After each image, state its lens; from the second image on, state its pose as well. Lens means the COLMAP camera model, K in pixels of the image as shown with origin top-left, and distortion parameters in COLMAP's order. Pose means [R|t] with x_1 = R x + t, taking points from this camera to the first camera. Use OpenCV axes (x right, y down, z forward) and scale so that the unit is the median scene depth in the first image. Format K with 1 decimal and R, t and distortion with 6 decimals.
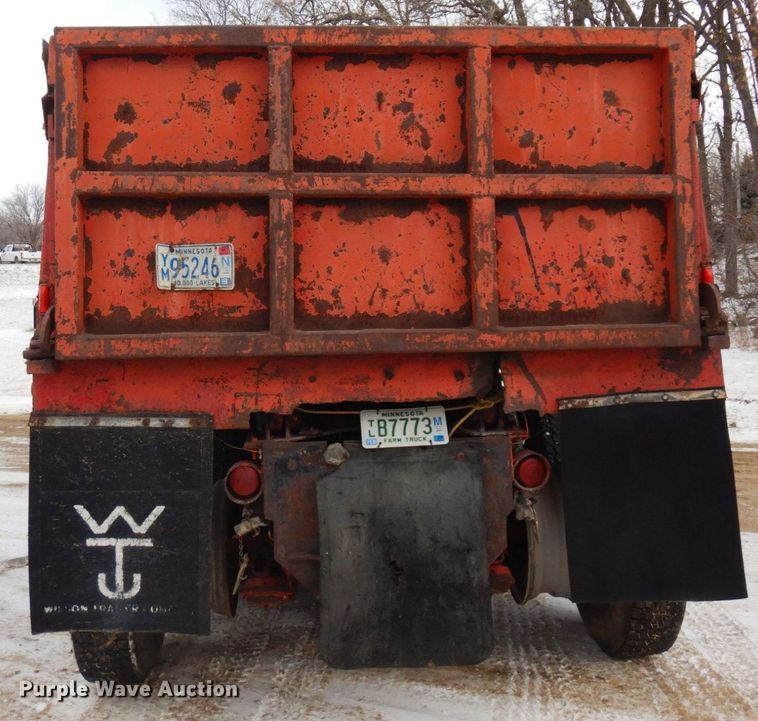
lens RADIAL K [[868.2, 0, 362.3], [0, 868.2, 279.2], [0, 0, 1]] dist [-0.060513, 0.000000]
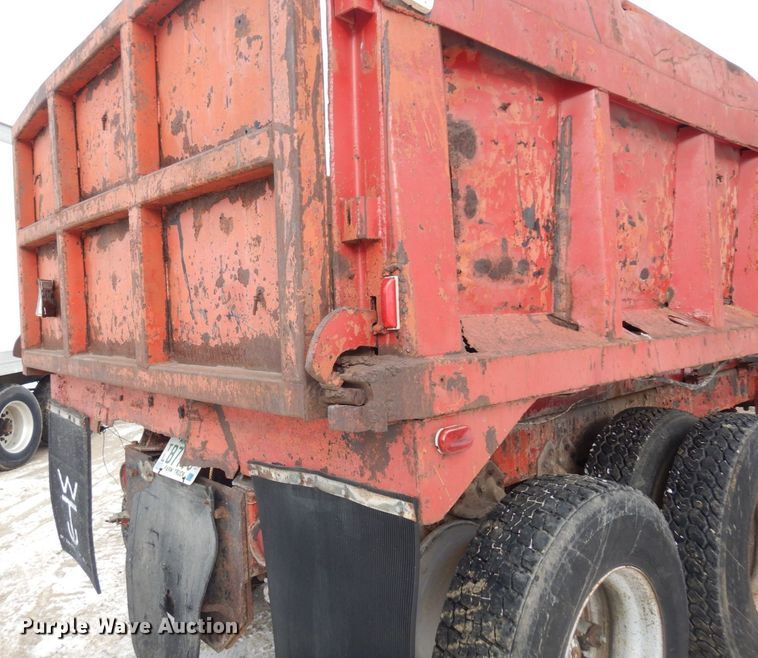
lens RADIAL K [[623.6, 0, 372.0], [0, 623.6, 329.8], [0, 0, 1]] dist [-0.019122, -0.003851]
pose [[0.618294, 0.027702, -0.785459, 0.739920], [0.050121, 0.995955, 0.074580, -0.010684], [0.784347, -0.085480, 0.614404, 0.784100]]
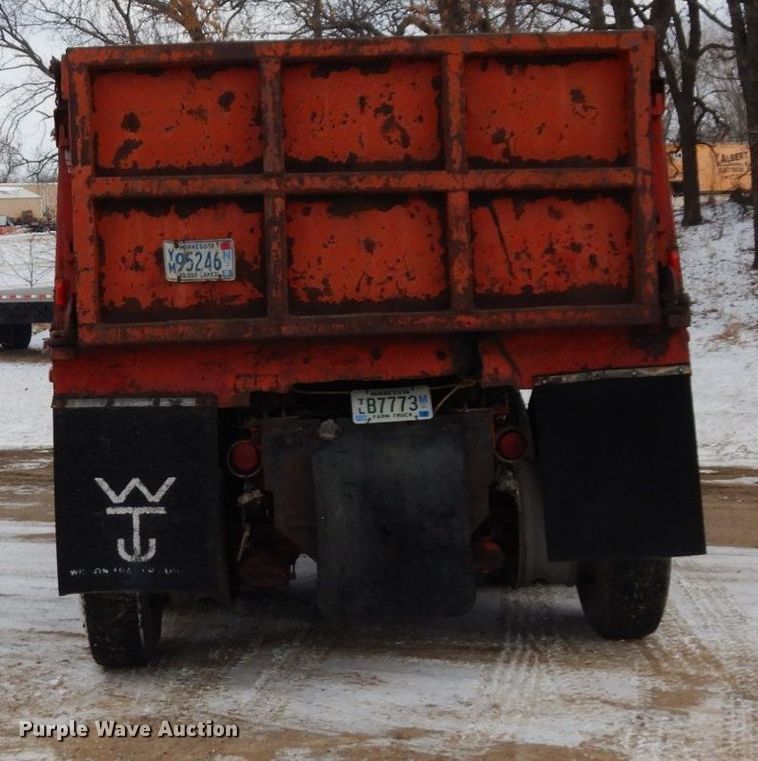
lens RADIAL K [[1426.5, 0, 348.7], [0, 1426.5, 367.9], [0, 0, 1]] dist [-0.197693, 0.000000]
pose [[0.999692, -0.019347, -0.015533, 0.024185], [0.020472, 0.996906, 0.075890, -0.011203], [0.014017, -0.076184, 0.996995, -0.797769]]
